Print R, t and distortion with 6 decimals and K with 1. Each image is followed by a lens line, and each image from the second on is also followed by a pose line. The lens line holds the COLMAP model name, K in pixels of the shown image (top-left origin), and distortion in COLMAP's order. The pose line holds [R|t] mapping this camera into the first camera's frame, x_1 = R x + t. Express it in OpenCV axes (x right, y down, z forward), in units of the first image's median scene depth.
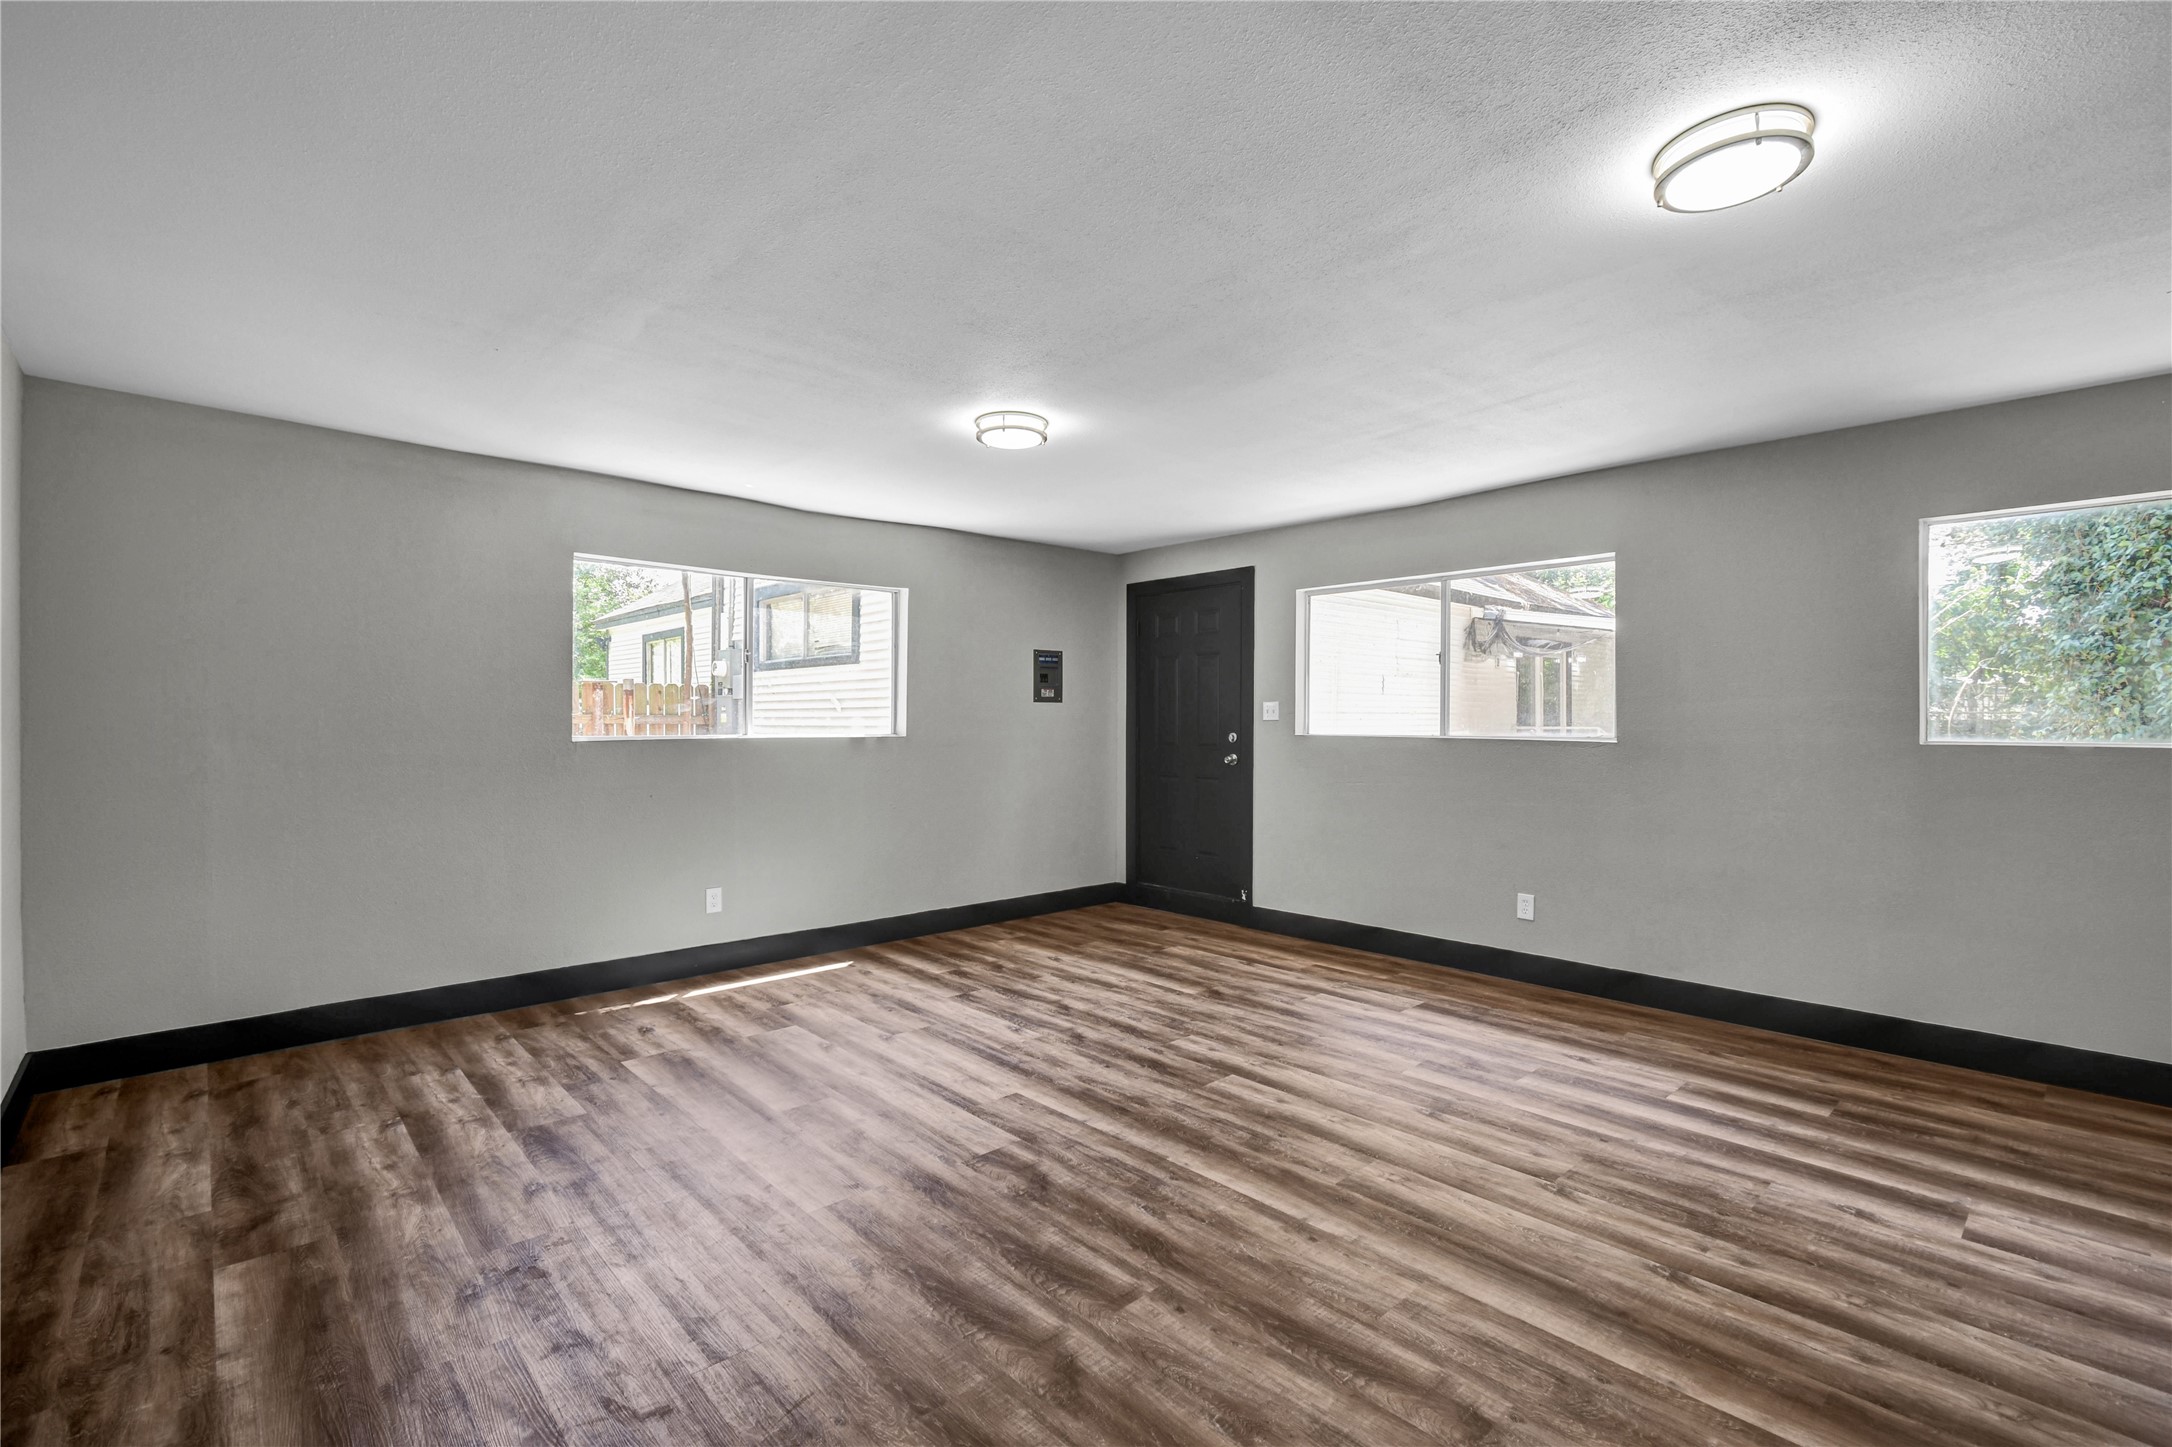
lens RADIAL K [[908.5, 0, 1019.7], [0, 908.5, 723.5], [0, 0, 1]] dist [0.001576, -0.000611]
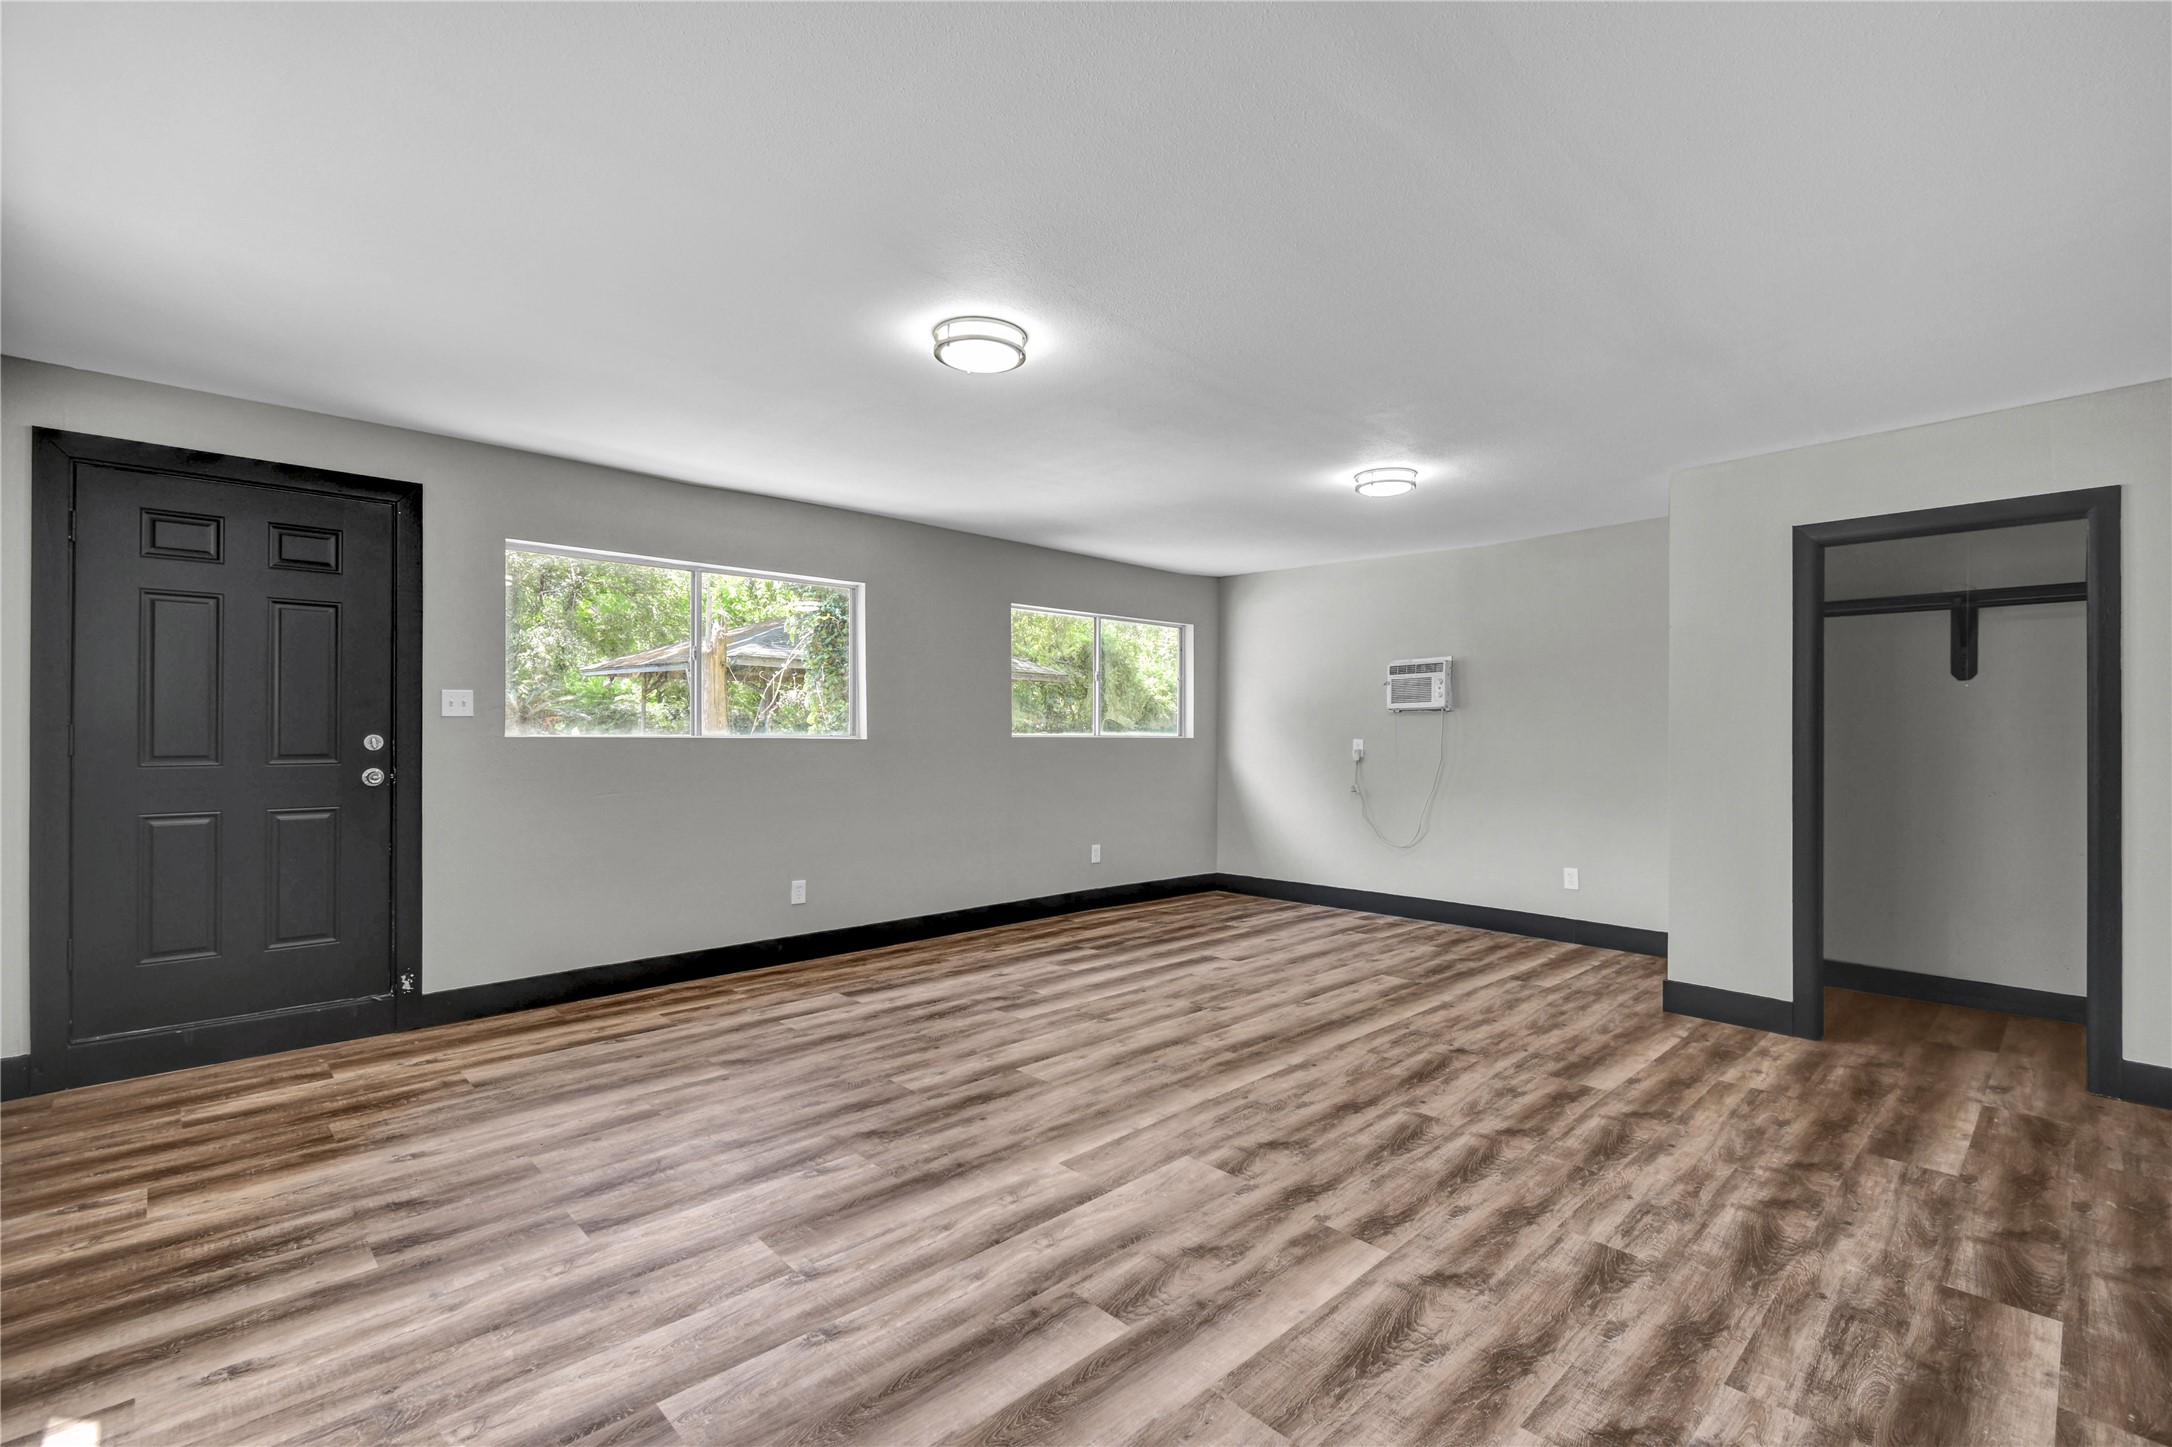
lens RADIAL K [[949.5, 0, 1131.6], [0, 949.5, 741.8], [0, 0, 1]] dist [0.000927, 0.000035]
pose [[-0.043906, -0.018418, 0.998866, -0.855597], [-0.006490, 0.999814, 0.018151, -0.001581], [-0.999015, -0.005685, -0.044017, 0.946827]]
